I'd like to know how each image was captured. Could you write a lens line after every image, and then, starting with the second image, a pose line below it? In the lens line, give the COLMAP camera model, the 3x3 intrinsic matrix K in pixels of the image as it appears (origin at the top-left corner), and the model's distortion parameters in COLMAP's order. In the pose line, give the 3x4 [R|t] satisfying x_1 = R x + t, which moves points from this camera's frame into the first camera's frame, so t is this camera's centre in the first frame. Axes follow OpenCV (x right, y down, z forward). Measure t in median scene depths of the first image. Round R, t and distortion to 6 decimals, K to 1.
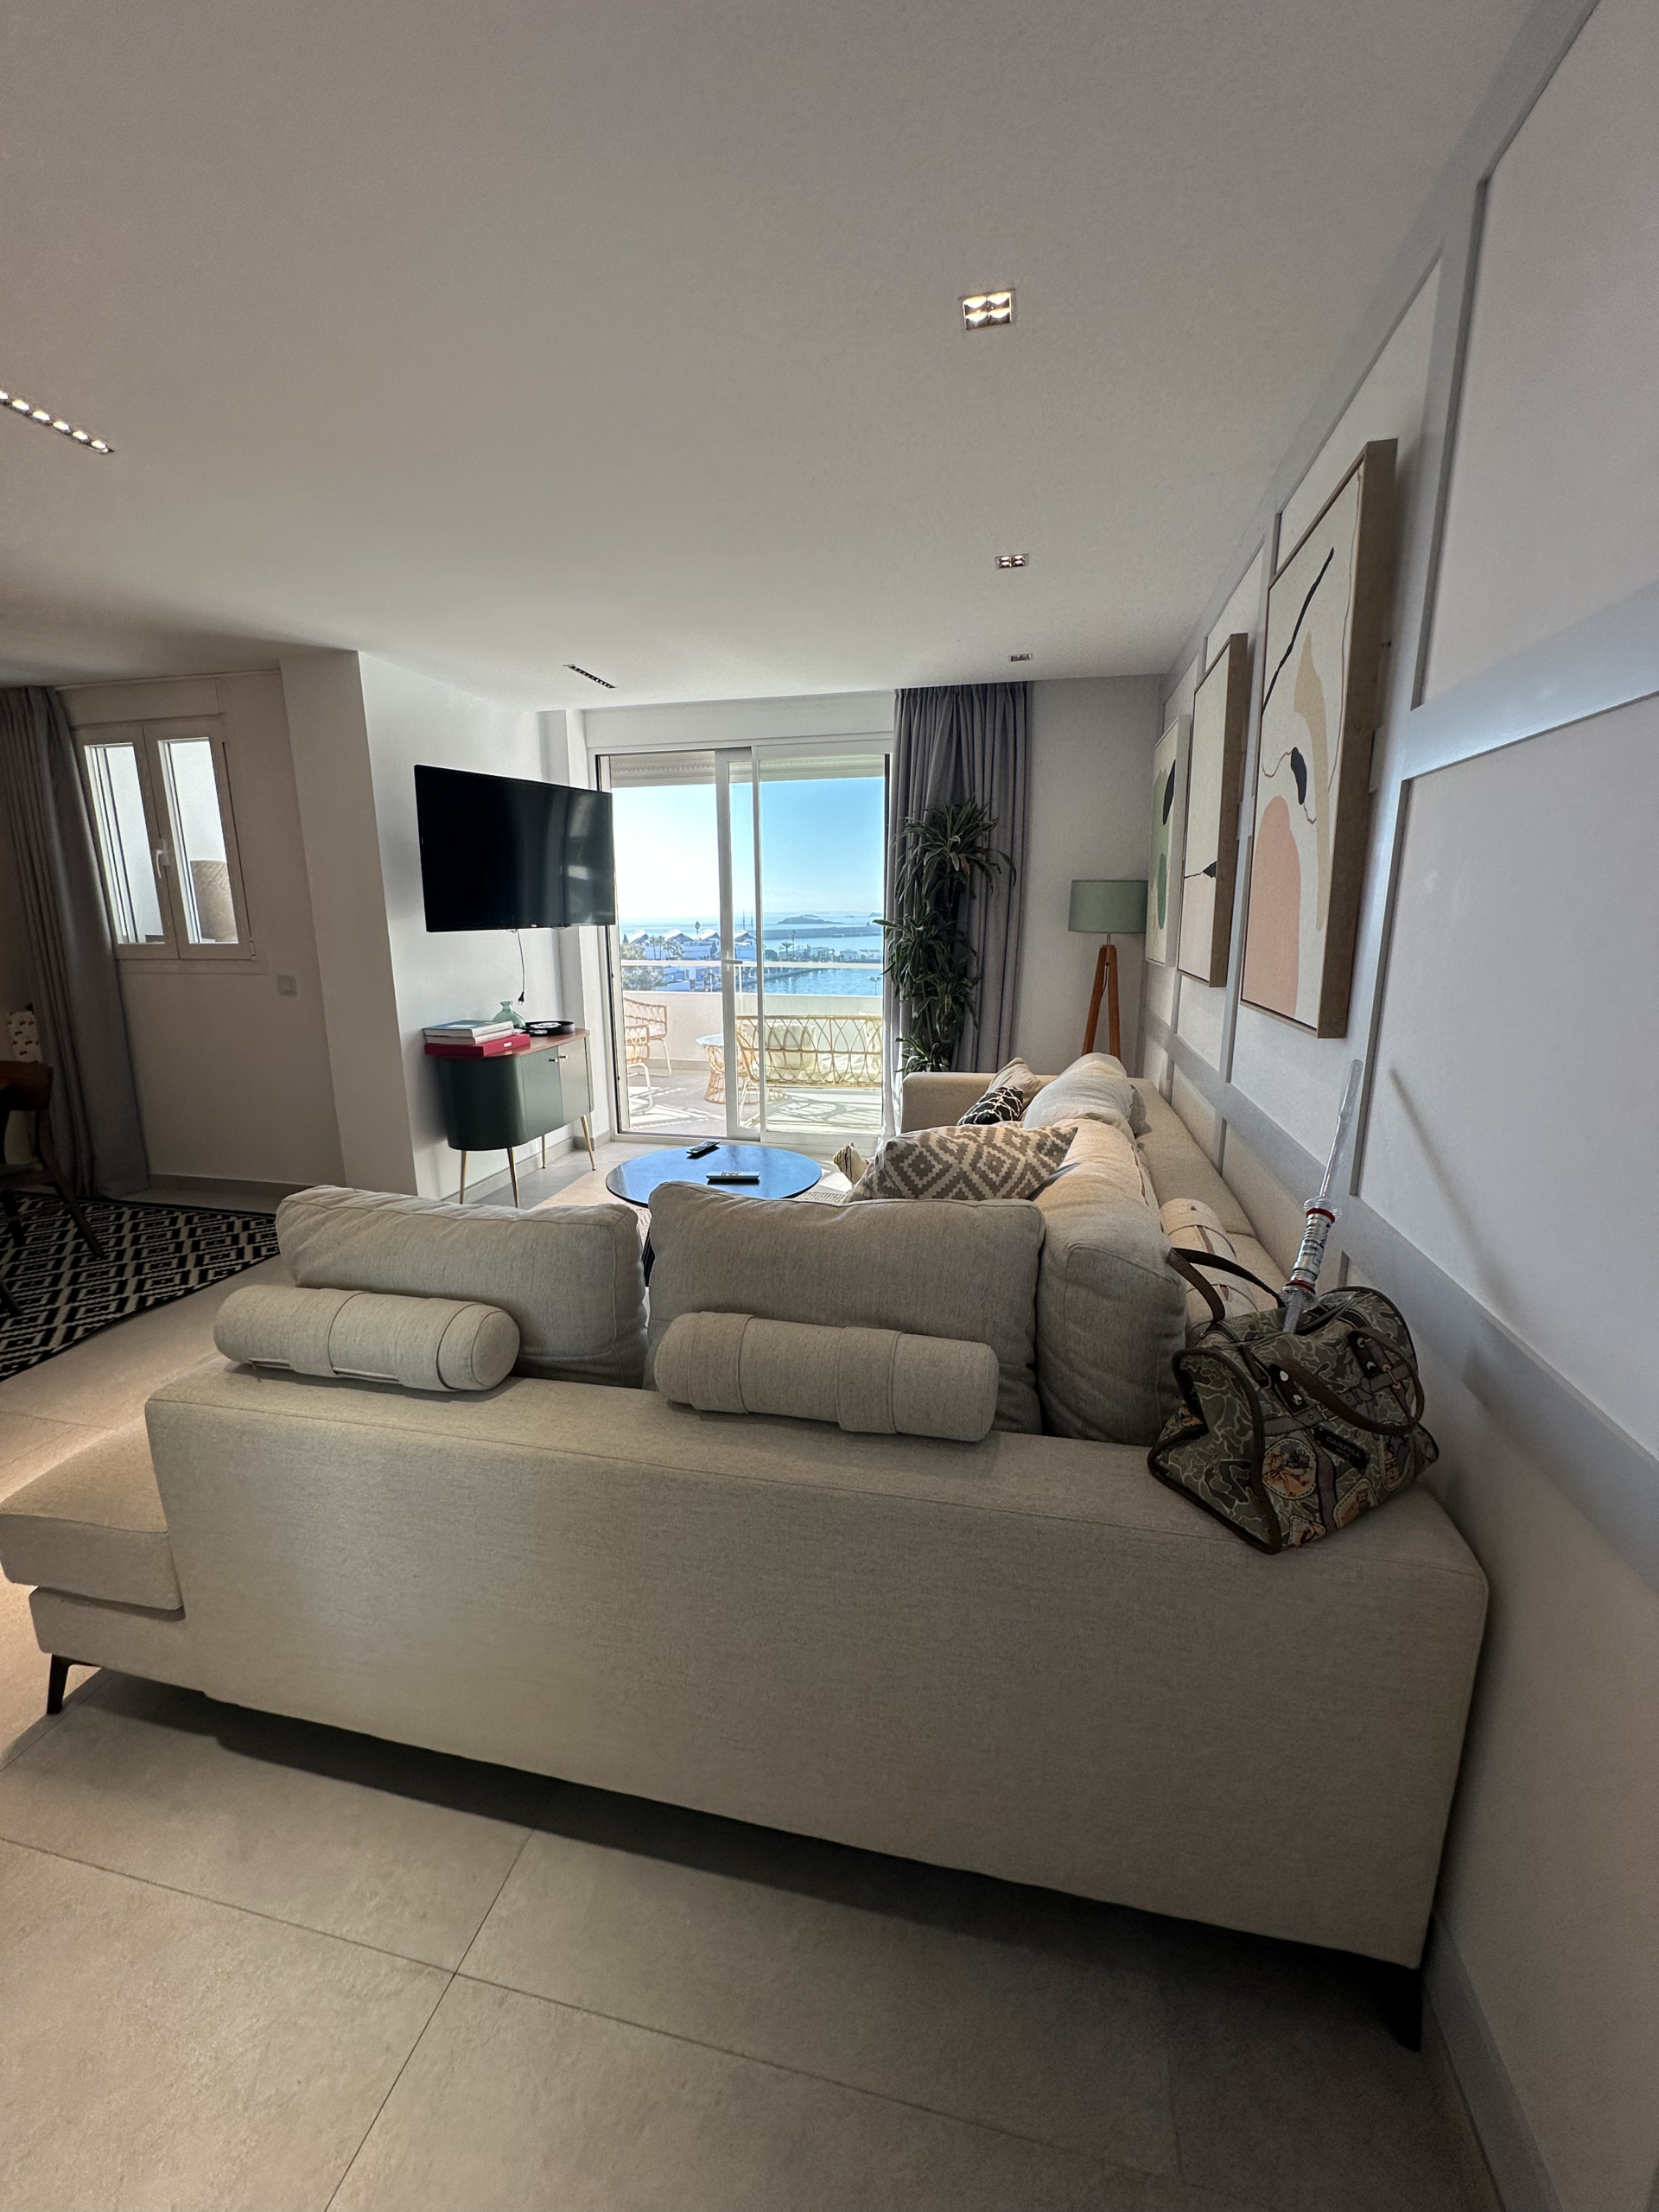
lens RADIAL K [[877.5, 0, 829.5], [0, 877.5, 1106.0], [0, 0, 1]] dist [0.000980, 0.000250]
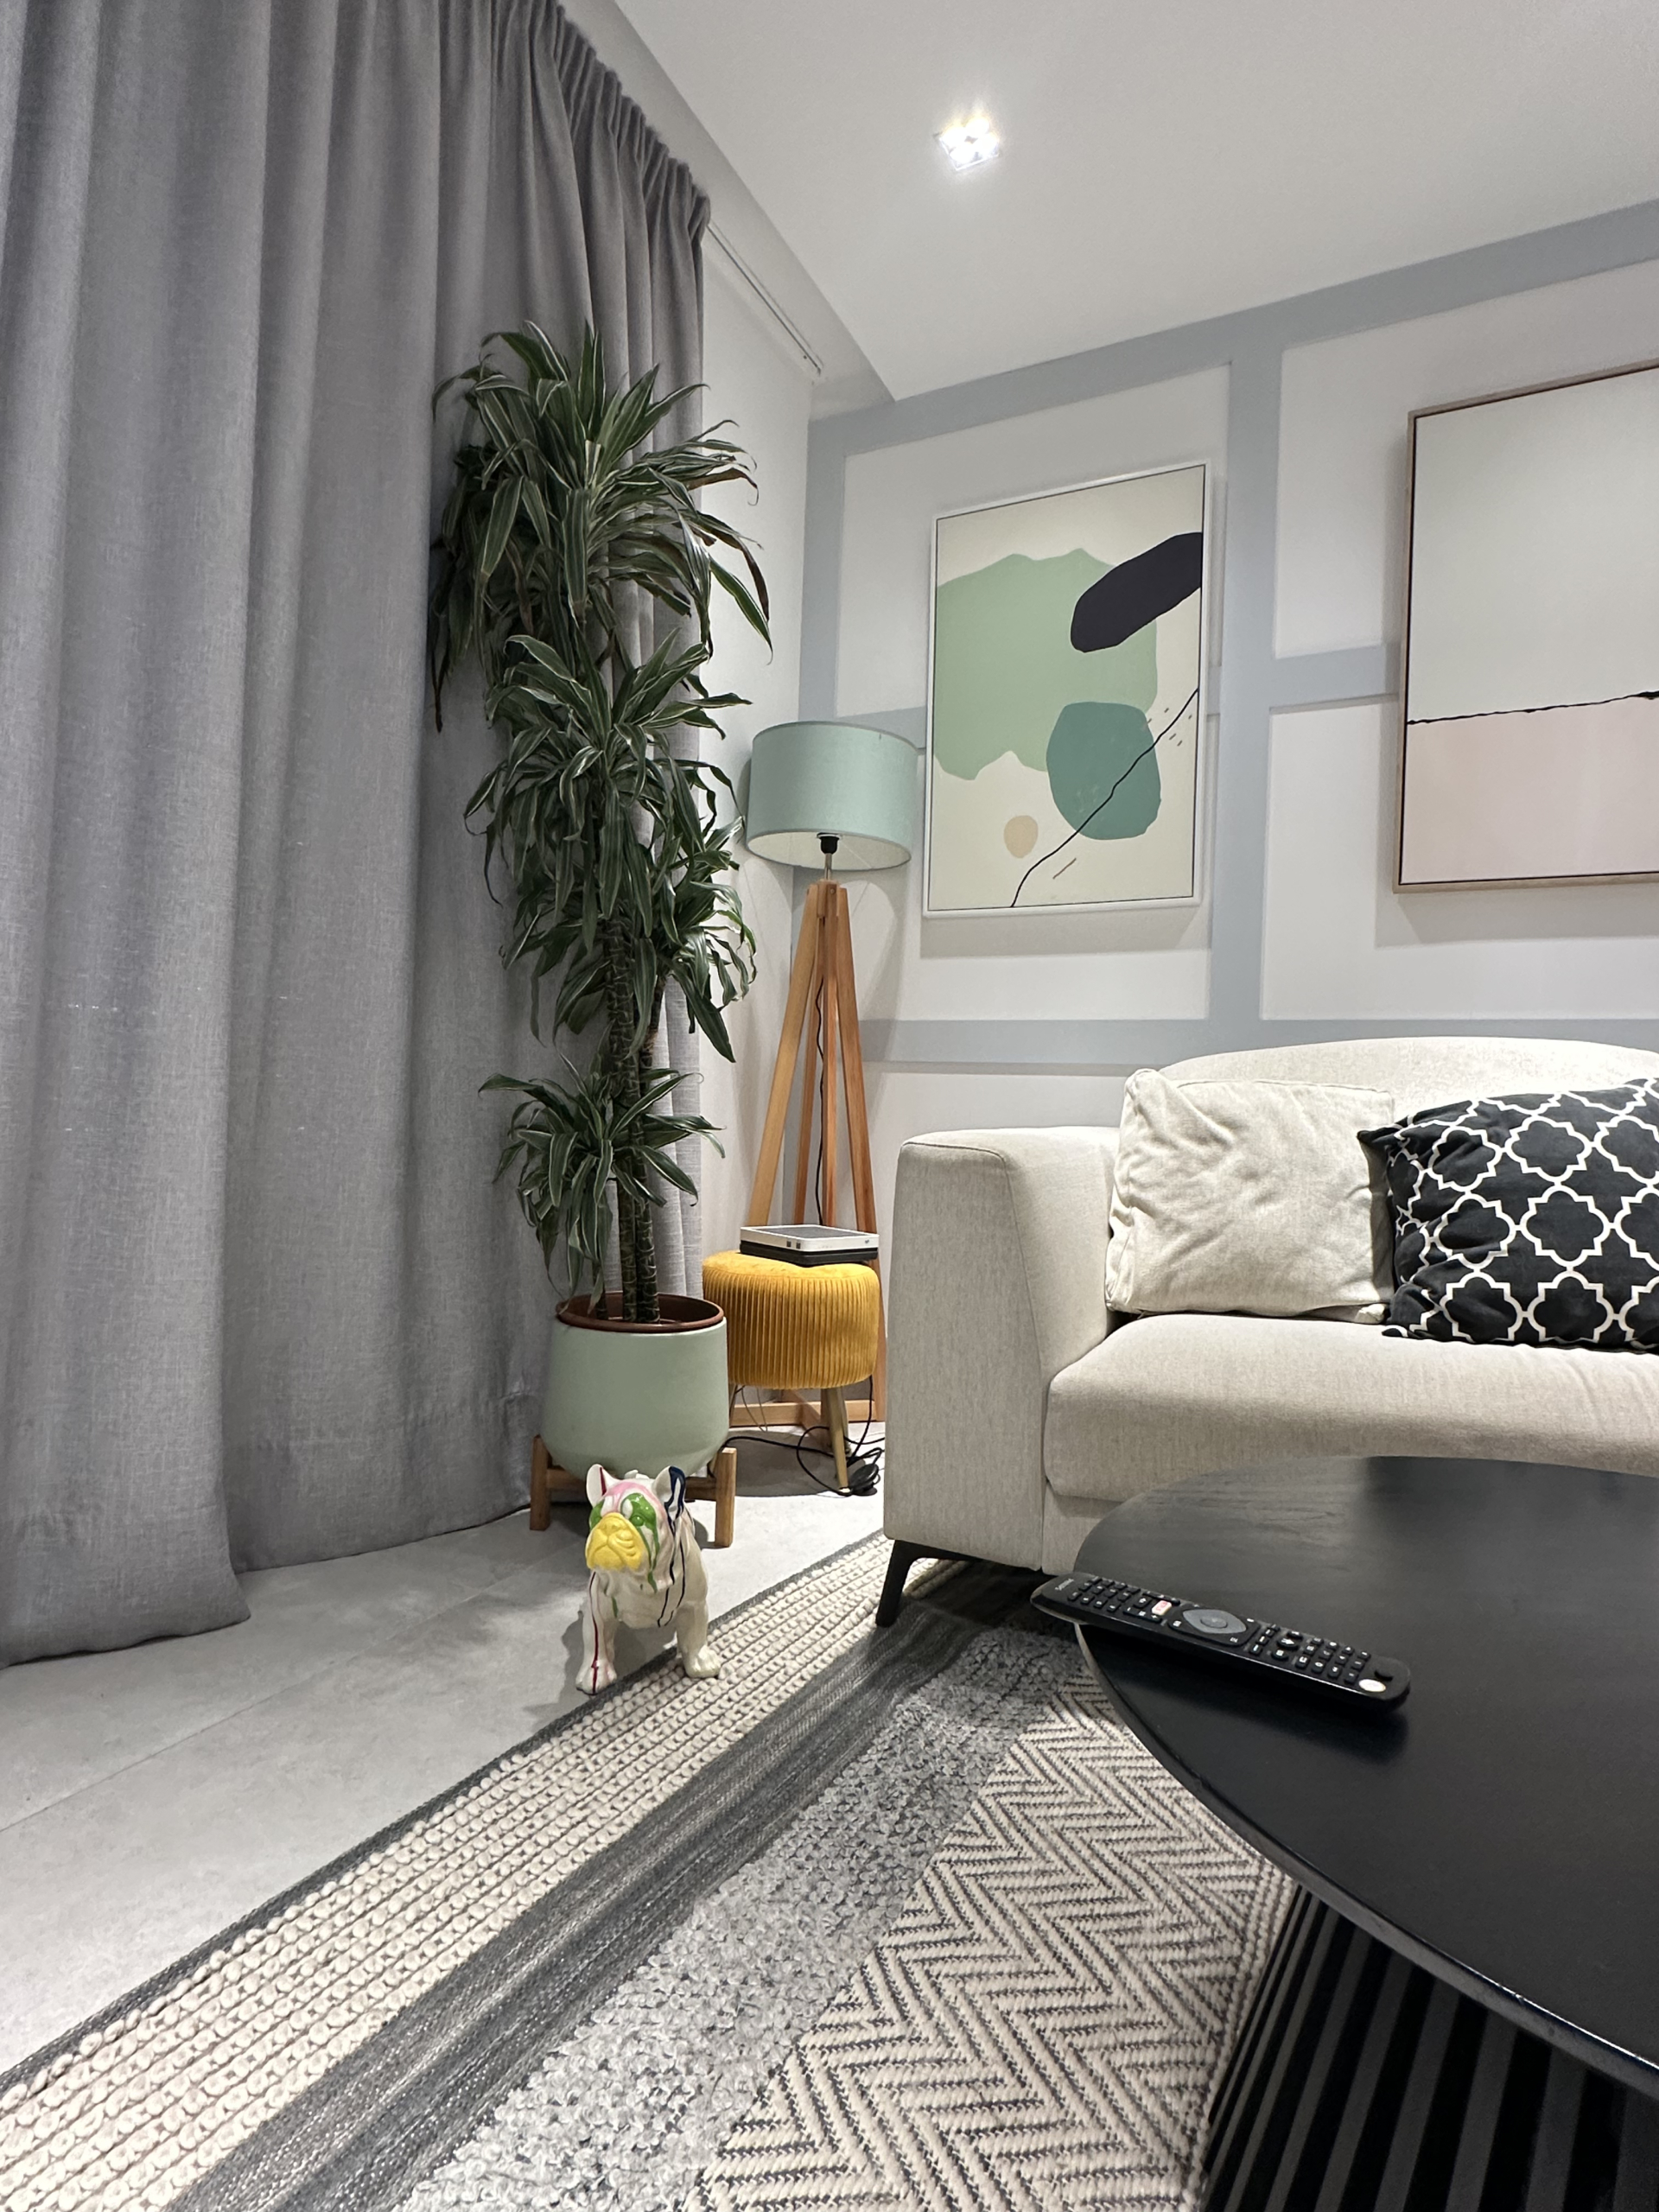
lens RADIAL K [[1176.0, 0, 829.5], [0, 1176.0, 1106.0], [0, 0, 1]] dist [-0.001059, 0.000000]
pose [[0.221631, 0.023218, 0.974854, -0.341312], [0.176222, 0.982303, -0.063459, -0.028612], [-0.959075, 0.185855, 0.213617, 1.019448]]
